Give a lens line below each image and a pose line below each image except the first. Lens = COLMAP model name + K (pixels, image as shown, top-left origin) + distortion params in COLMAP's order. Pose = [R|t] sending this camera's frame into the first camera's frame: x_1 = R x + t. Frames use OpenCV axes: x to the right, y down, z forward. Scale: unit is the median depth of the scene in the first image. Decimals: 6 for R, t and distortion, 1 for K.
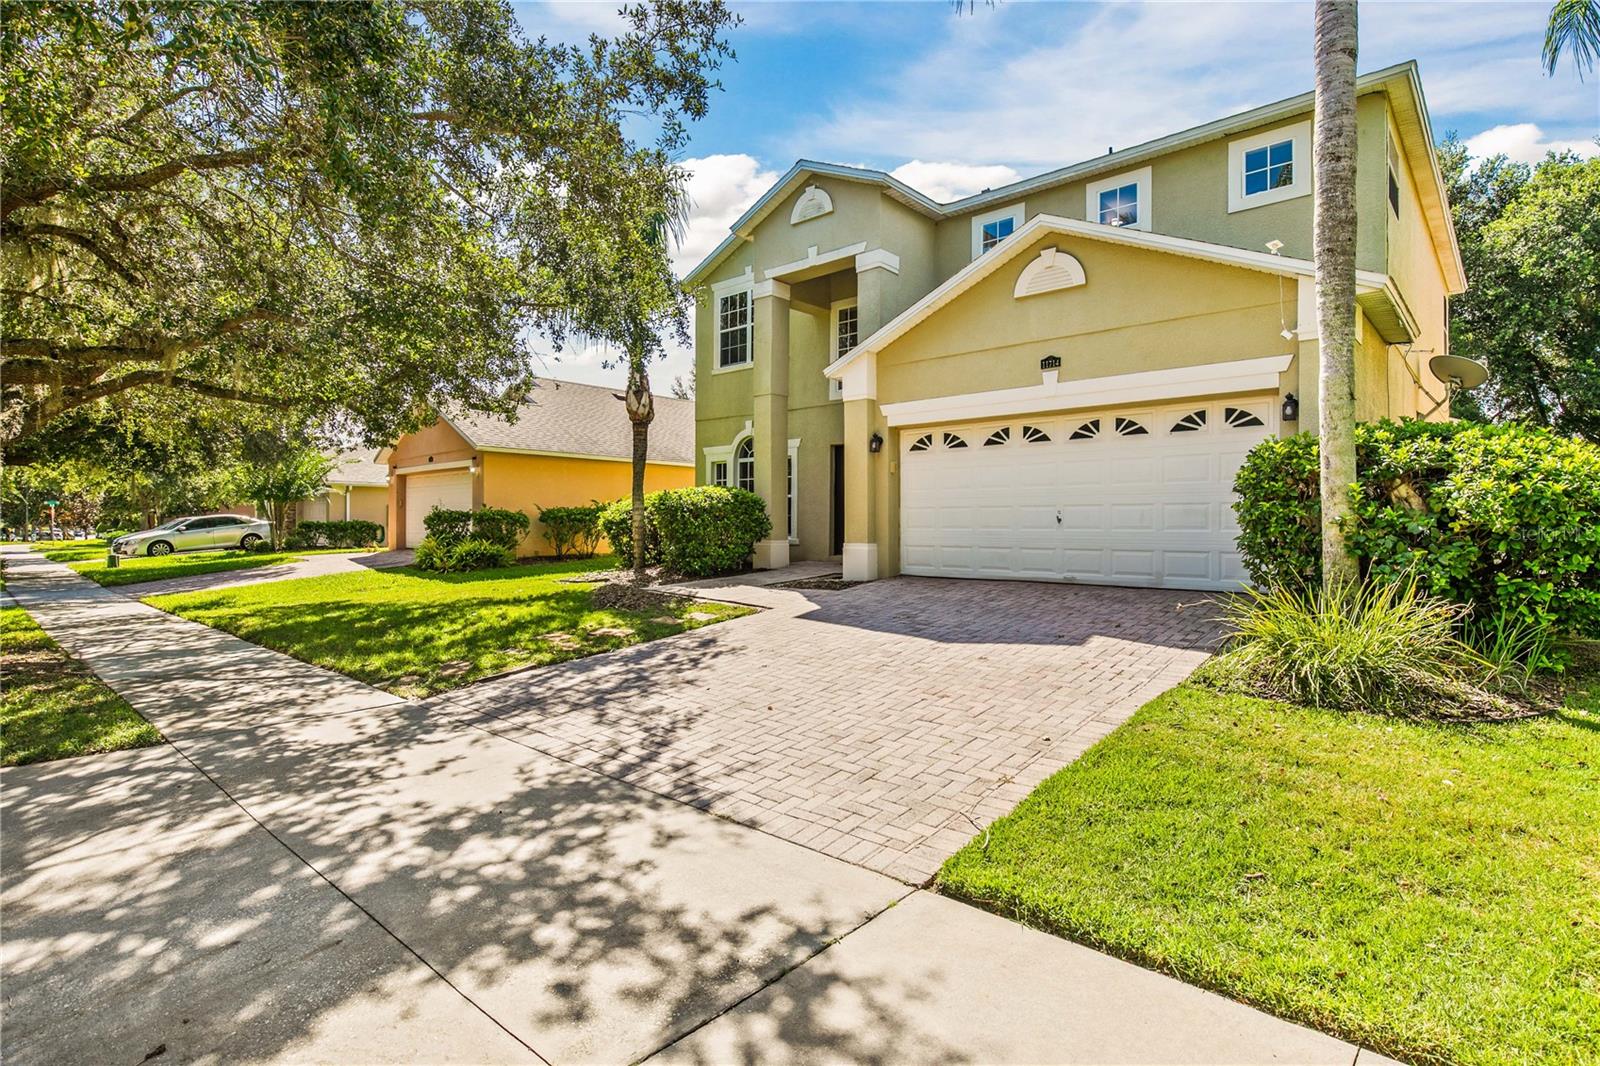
lens RADIAL K [[789.1, 0, 800.0], [0, 789.1, 533.0], [0, 0, 1]] dist [0.000114, -0.000270]
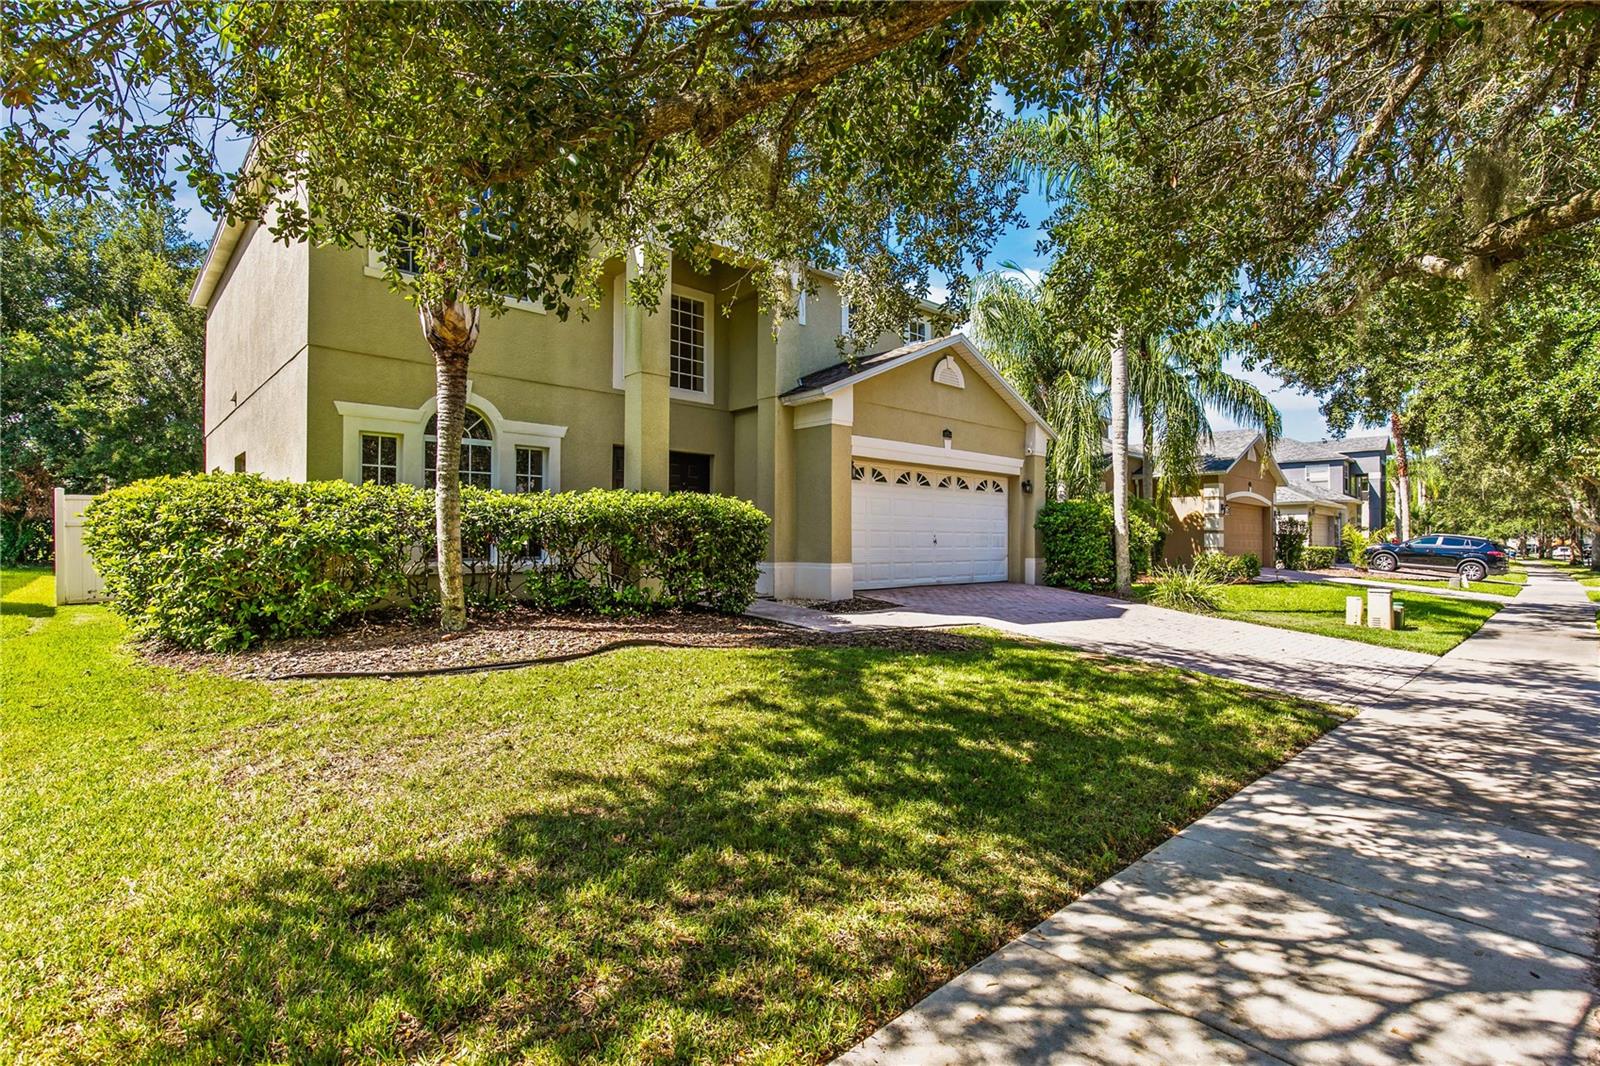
lens RADIAL K [[764.9, 0, 800.0], [0, 764.9, 533.0], [0, 0, 1]] dist [0.000534, -0.000016]
pose [[0.076187, 0.005879, 0.997076, -1.045029], [0.003085, 0.999976, -0.006132, -0.023783], [-0.997089, 0.003543, 0.076167, 1.095625]]
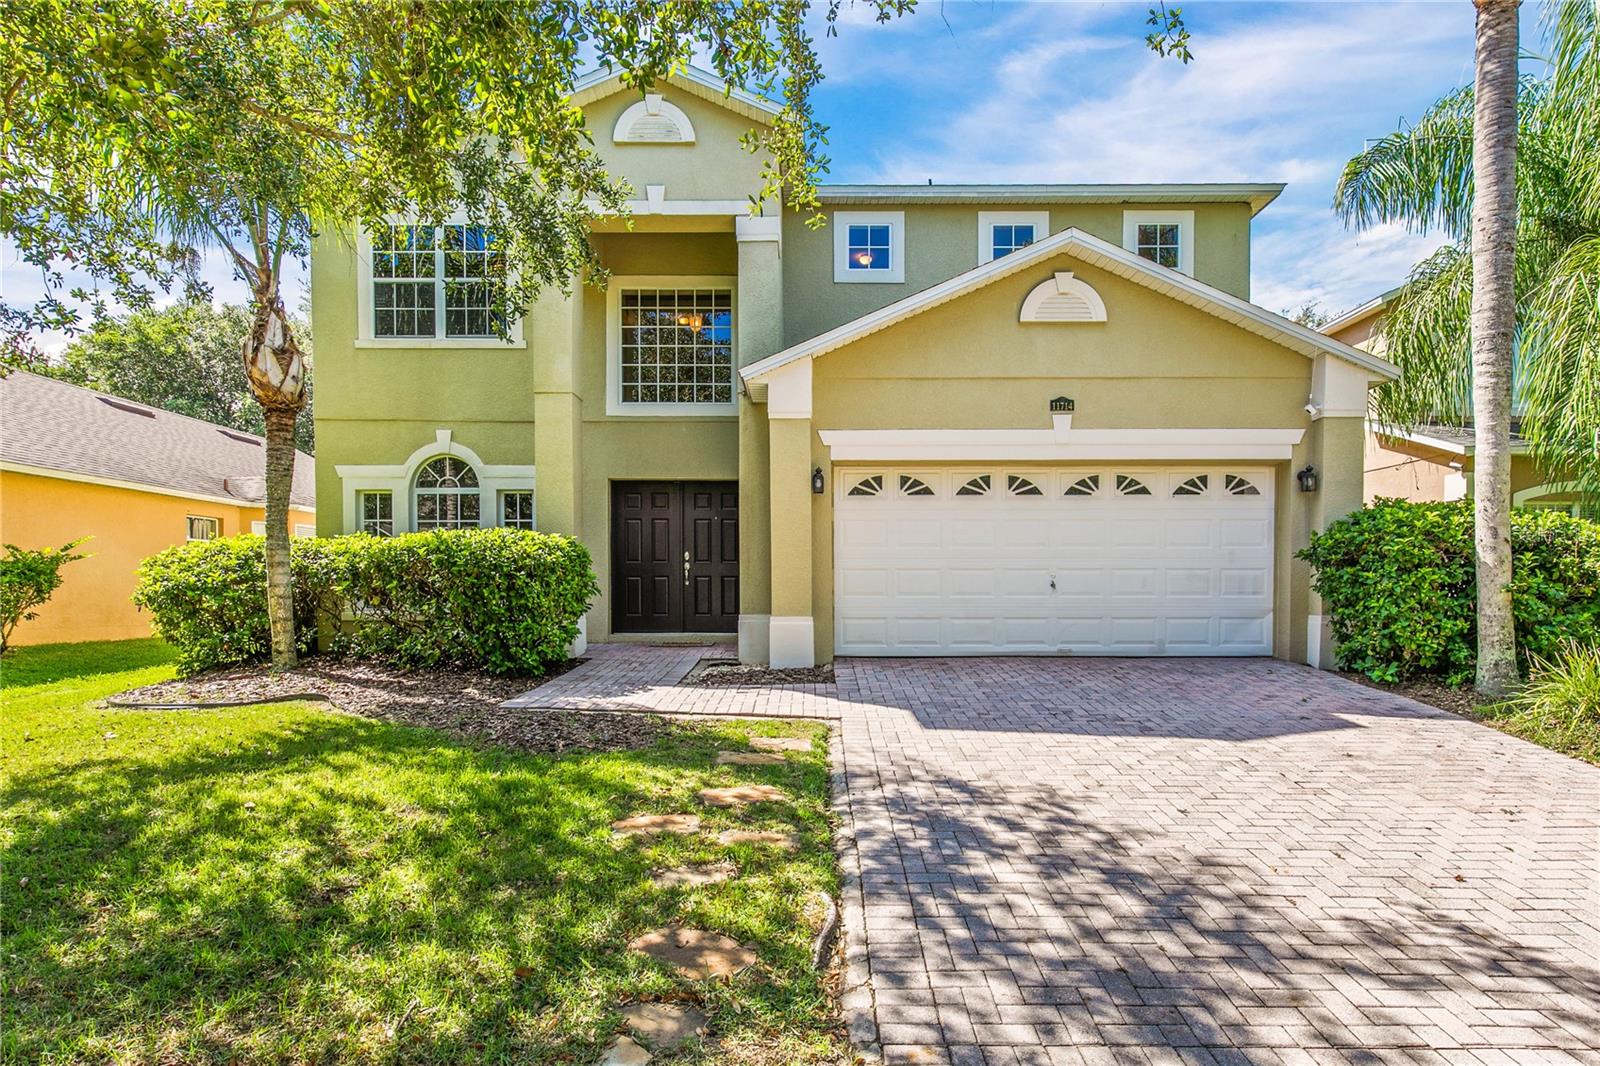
lens RADIAL K [[830.5, 0, 800.7], [0, 830.5, 615.4], [0, 0, 1]] dist [0.004445, 0.000544]
pose [[0.745730, -0.025080, 0.665776, -0.484449], [0.009432, 0.999589, 0.027090, -0.010324], [-0.666181, -0.013922, 0.745660, 0.474493]]
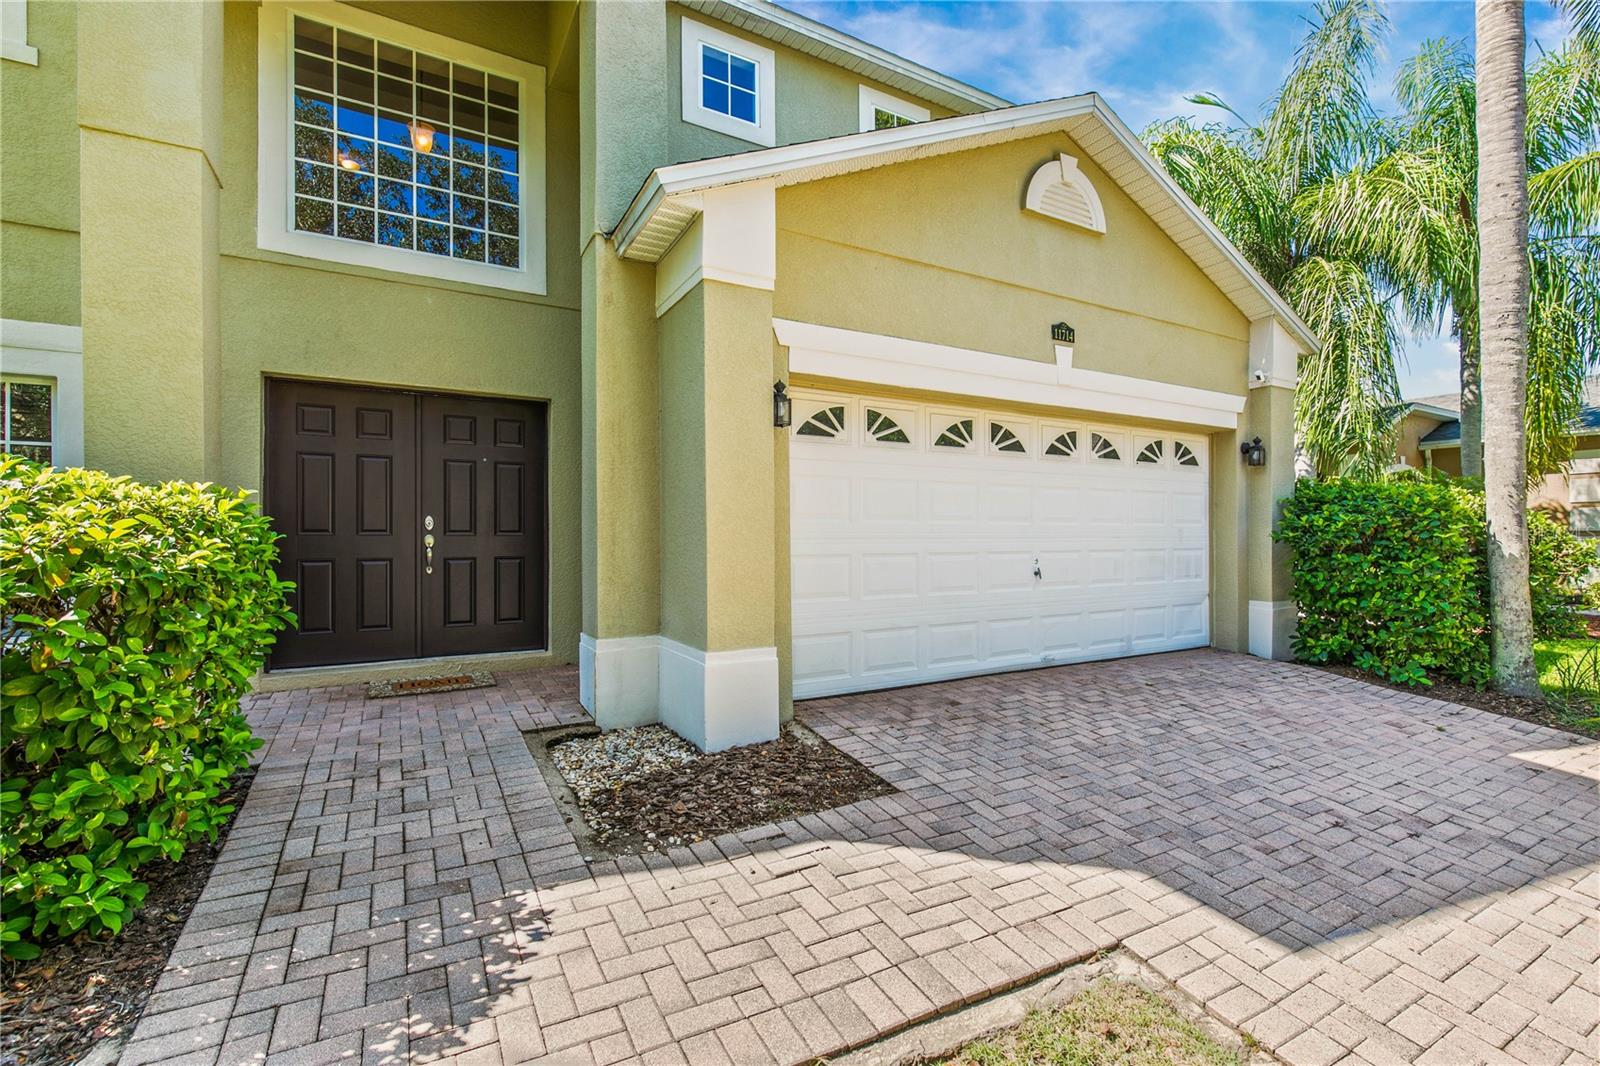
lens RADIAL K [[714.1, 0, 800.0], [0, 714.1, 533.0], [0, 0, 1]] dist [0.002520, -0.000187]
pose [[0.305573, -0.003889, 0.952161, -0.289504], [0.010098, 0.999949, 0.000843, -0.051120], [-0.952115, 0.009357, 0.305597, 0.967179]]
